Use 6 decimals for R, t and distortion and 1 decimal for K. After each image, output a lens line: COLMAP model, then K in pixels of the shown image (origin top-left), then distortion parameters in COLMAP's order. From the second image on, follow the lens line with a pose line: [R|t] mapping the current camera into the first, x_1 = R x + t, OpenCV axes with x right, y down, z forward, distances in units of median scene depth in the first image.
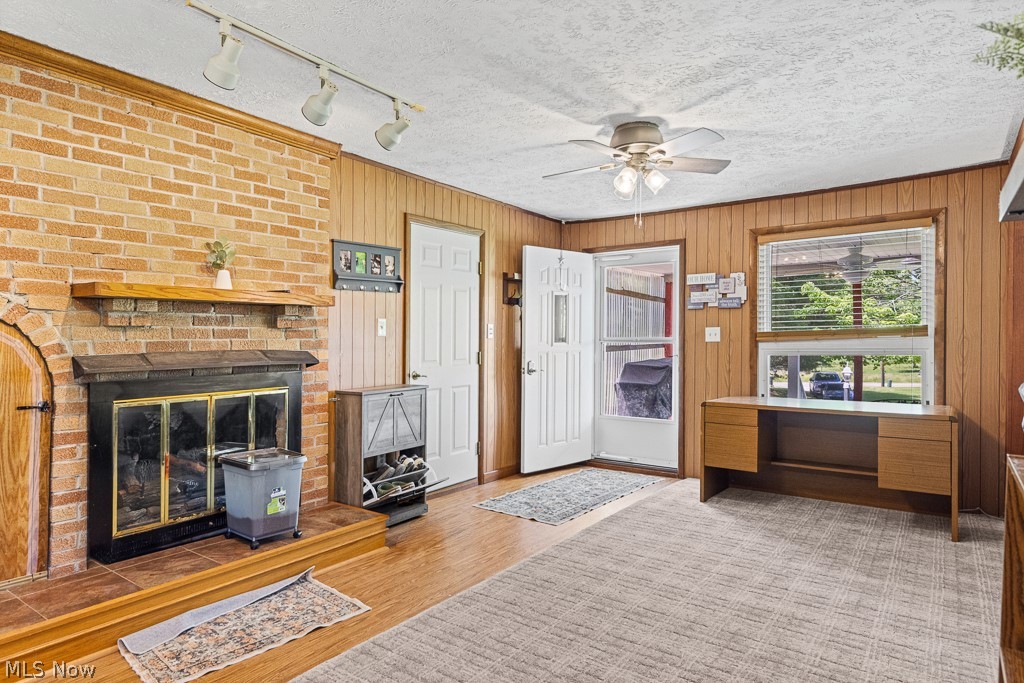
lens RADIAL K [[608.1, 0, 506.3], [0, 608.1, 325.4], [0, 0, 1]] dist [0.006319, 0.000905]
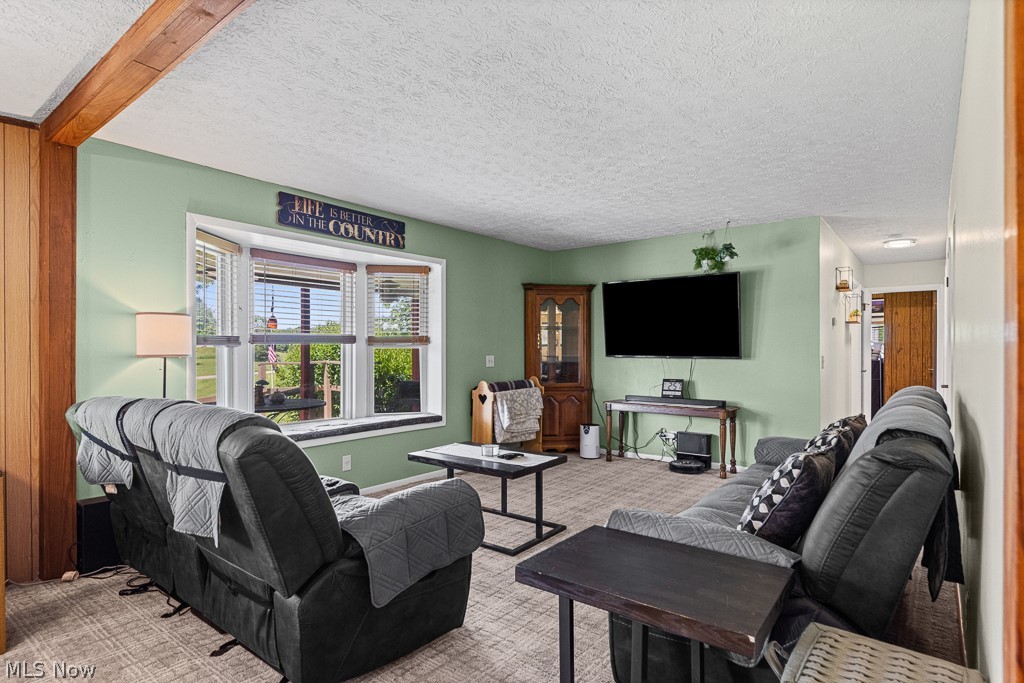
lens RADIAL K [[532.0, 0, 508.3], [0, 532.0, 354.2], [0, 0, 1]] dist [0.004298, -0.000332]
pose [[0.038961, -0.005751, 0.999224, 0.173974], [-0.020187, 0.999775, 0.006542, 0.008945], [-0.999037, -0.020426, 0.038836, 0.413049]]
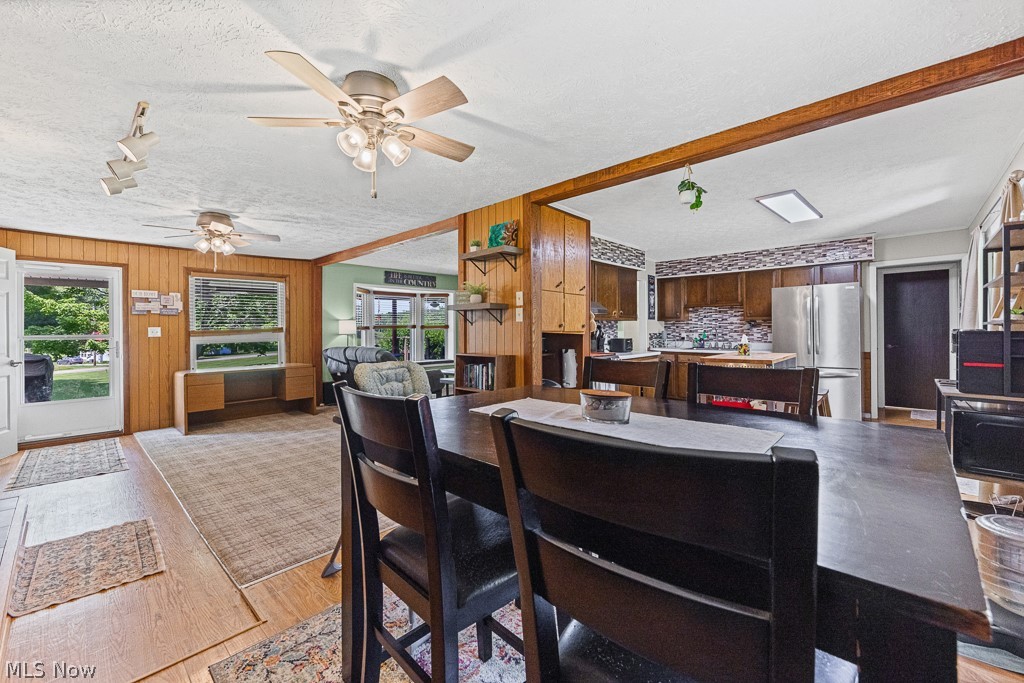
lens RADIAL K [[416.8, 0, 512.5], [0, 416.8, 334.7], [0, 0, 1]] dist [0.016913, -0.008393]
pose [[0.122853, -0.011931, 0.992353, -0.830884], [-0.012751, 0.999826, 0.013600, -0.005511], [-0.992343, -0.014325, 0.122680, -0.001170]]
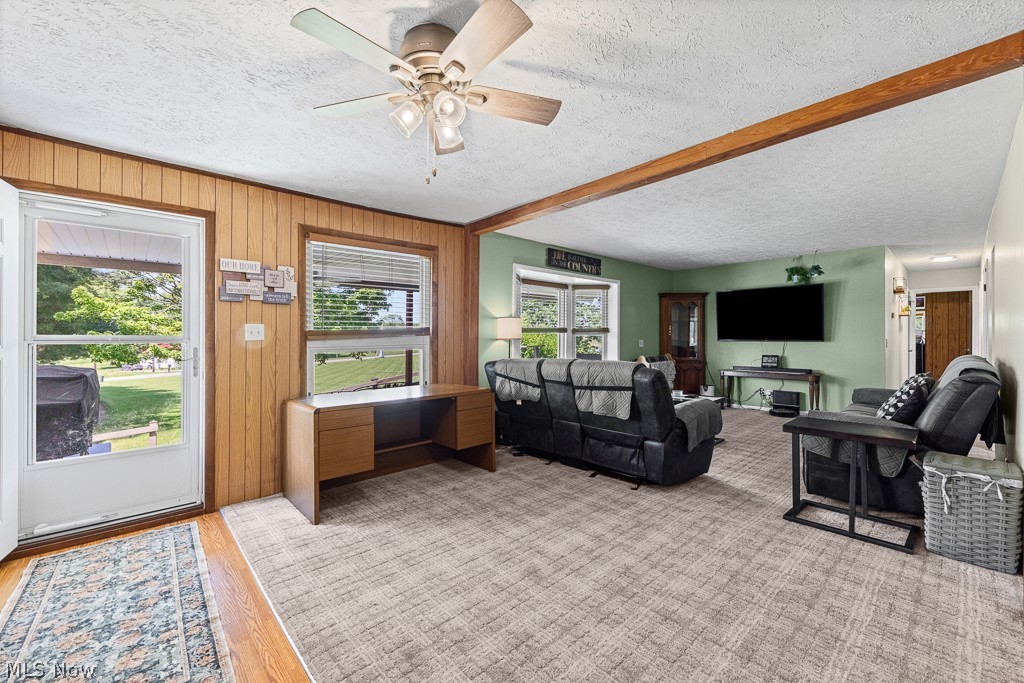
lens RADIAL K [[409.9, 0, 506.6], [0, 409.9, 341.3], [0, 0, 1]] dist [0.013276, -0.007682]
pose [[0.197518, -0.005629, 0.980283, -0.240940], [-0.016467, 0.999823, 0.009059, 0.023946], [-0.980161, -0.017931, 0.197391, 0.760633]]
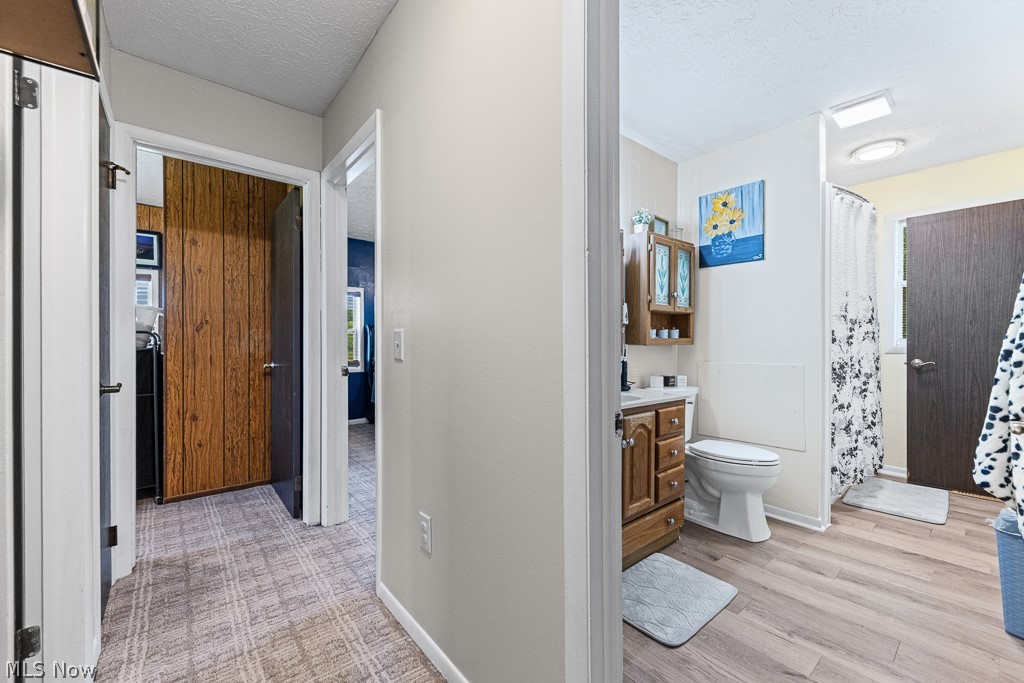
lens RADIAL K [[409.9, 0, 506.6], [0, 409.9, 341.3], [0, 0, 1]] dist [0.013276, -0.007682]
pose [[-0.967930, -0.003633, 0.251195, 1.762742], [-0.007800, 0.999848, -0.015596, 0.010501], [-0.251100, -0.017056, -0.967811, -0.559306]]
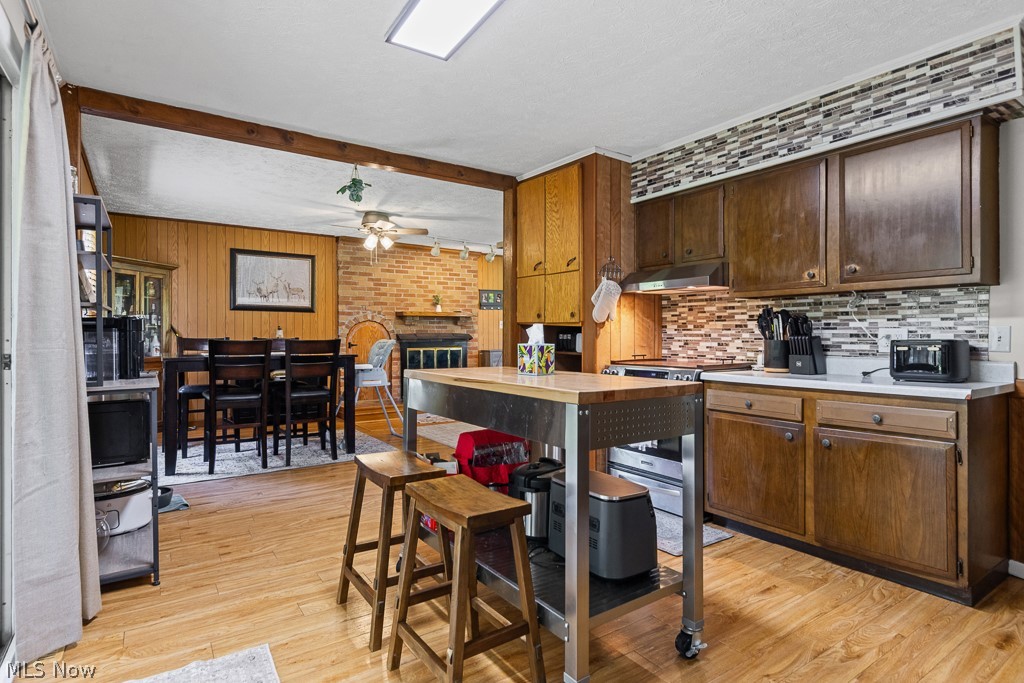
lens RADIAL K [[536.9, 0, 505.7], [0, 536.9, 334.6], [0, 0, 1]] dist [0.027993, -0.000100]
pose [[0.942208, -0.001351, -0.335025, 0.580514], [0.008852, 0.999743, 0.020861, -0.001267], [0.334910, -0.022621, 0.941978, -1.092789]]
